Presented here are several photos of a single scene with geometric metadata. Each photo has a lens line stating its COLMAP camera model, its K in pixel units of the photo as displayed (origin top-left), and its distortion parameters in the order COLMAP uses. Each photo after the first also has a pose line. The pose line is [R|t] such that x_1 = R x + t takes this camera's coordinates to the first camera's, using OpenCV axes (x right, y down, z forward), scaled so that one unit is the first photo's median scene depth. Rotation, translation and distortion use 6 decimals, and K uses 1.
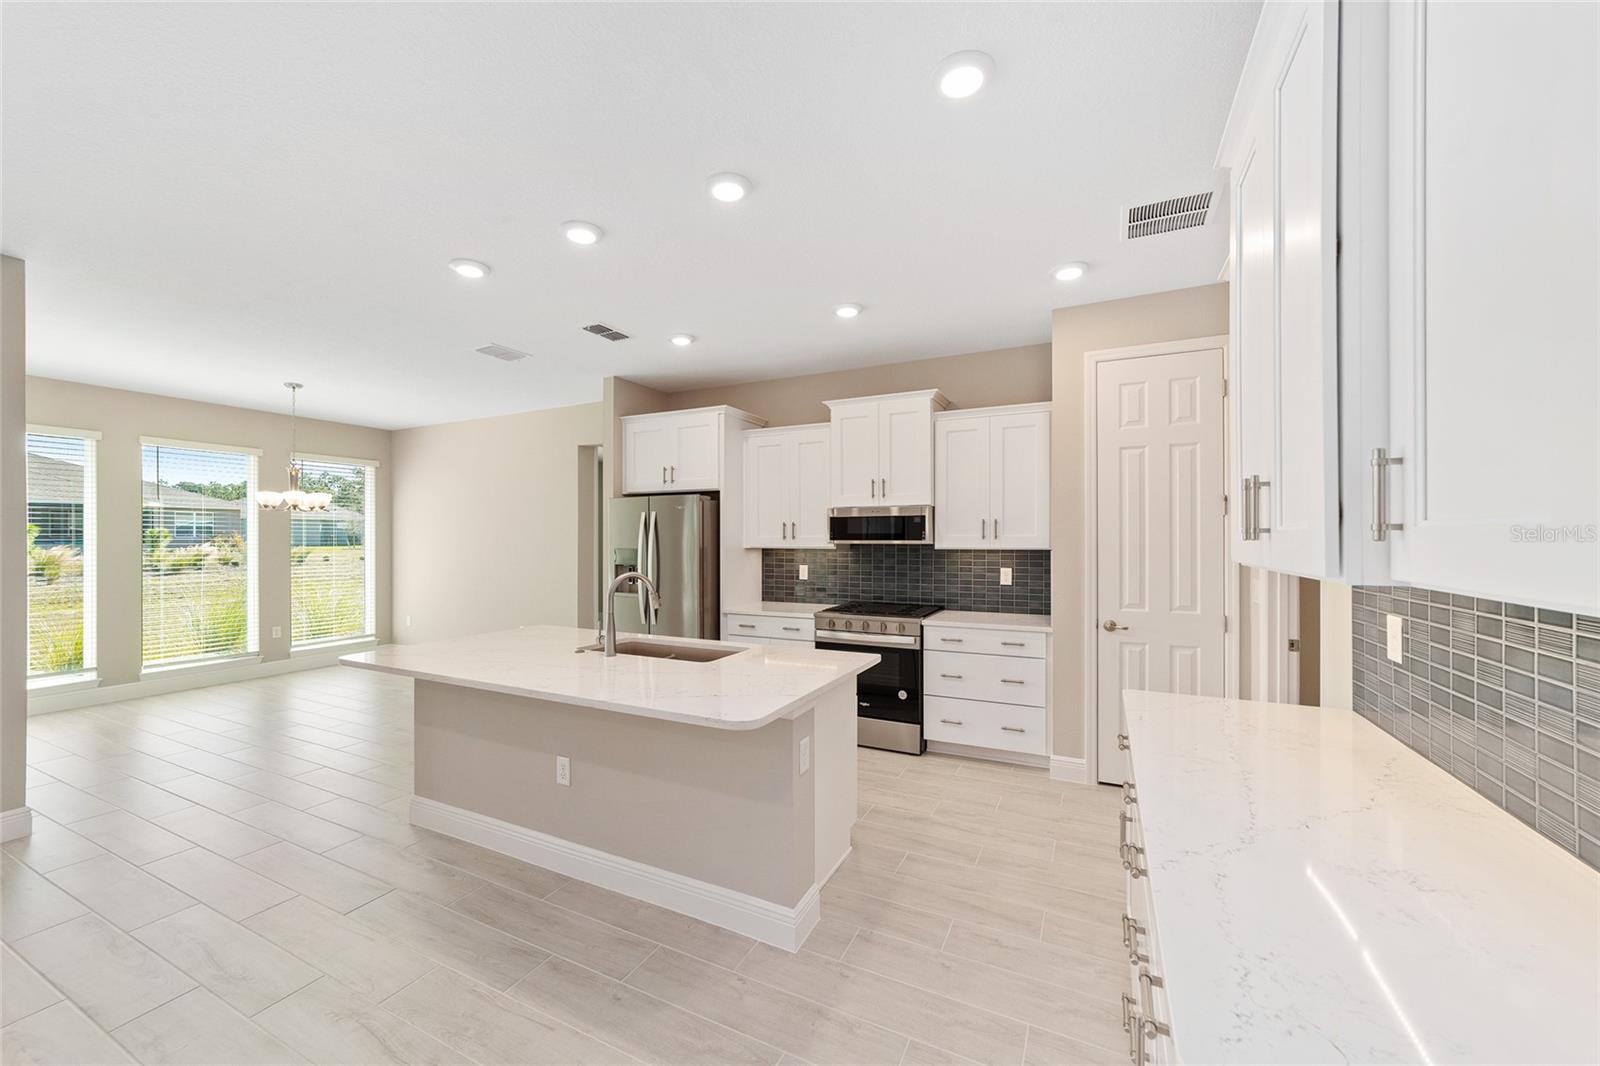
lens RADIAL K [[613.0, 0, 793.0], [0, 613.0, 540.2], [0, 0, 1]] dist [-0.005119, 0.002816]
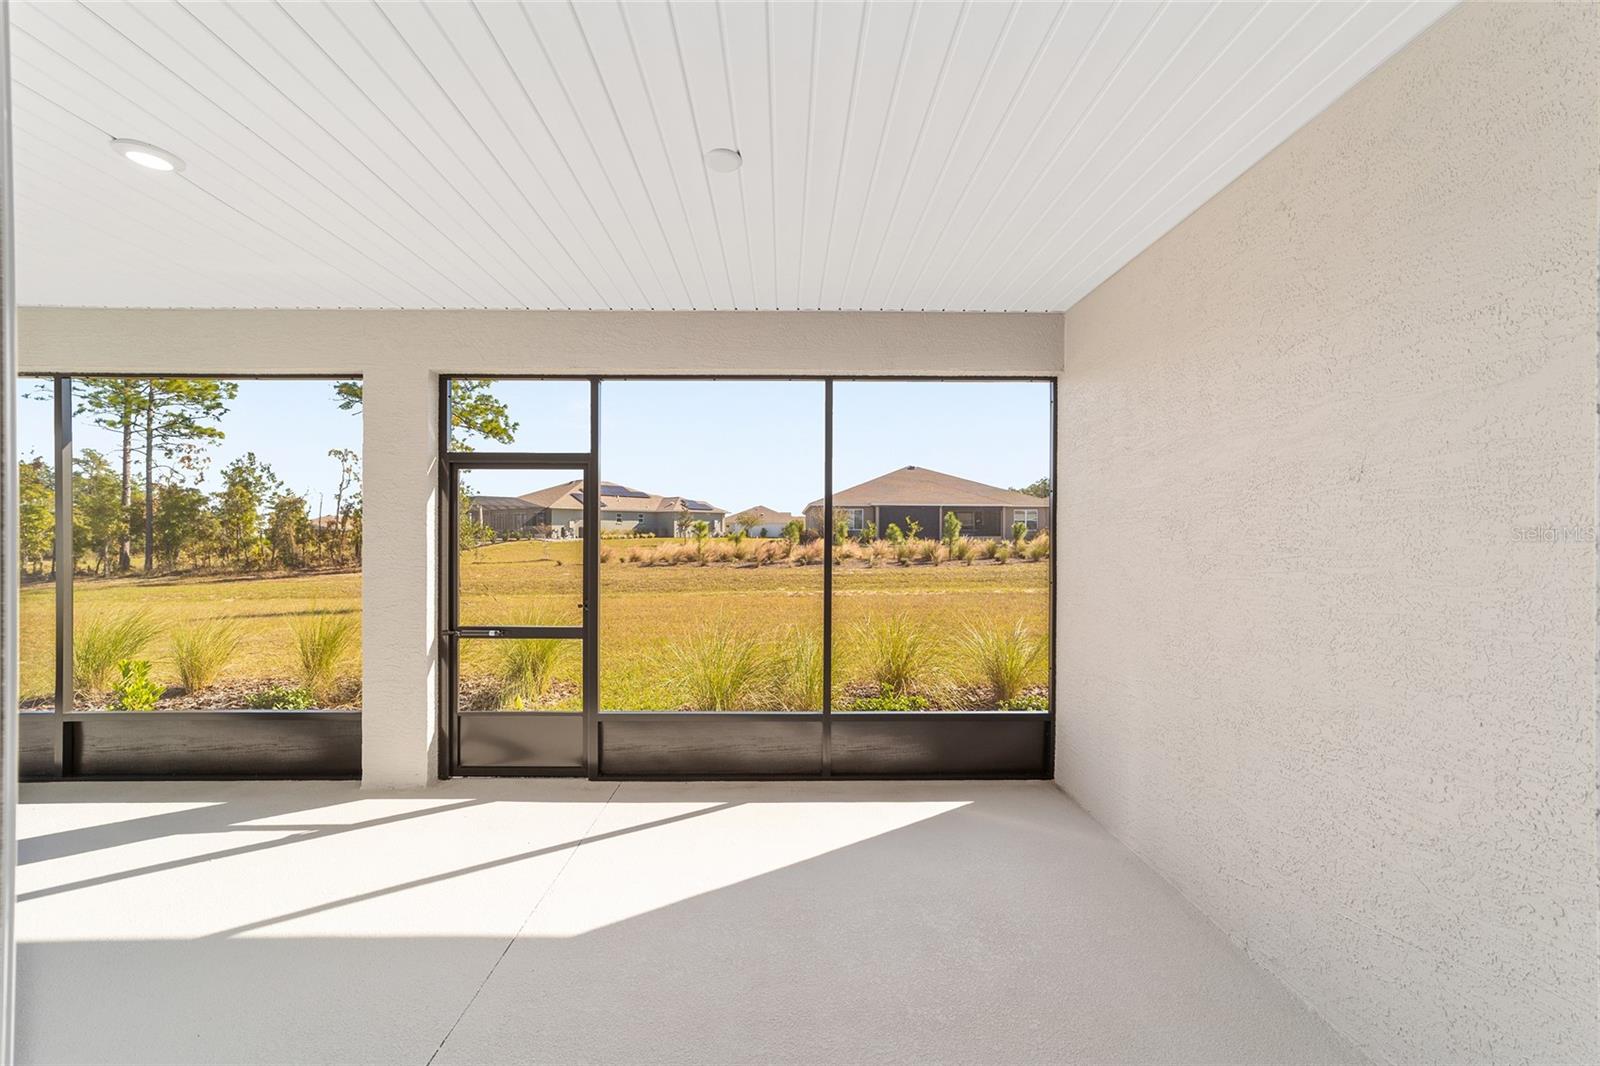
lens RADIAL K [[613.0, 0, 799.1], [0, 613.0, 537.2], [0, 0, 1]] dist [-0.005119, 0.002816]
pose [[0.465598, 0.011524, -0.884921, -0.947529], [-0.005852, 0.999933, 0.009943, 0.002600], [0.884977, 0.000549, 0.465634, 0.231000]]
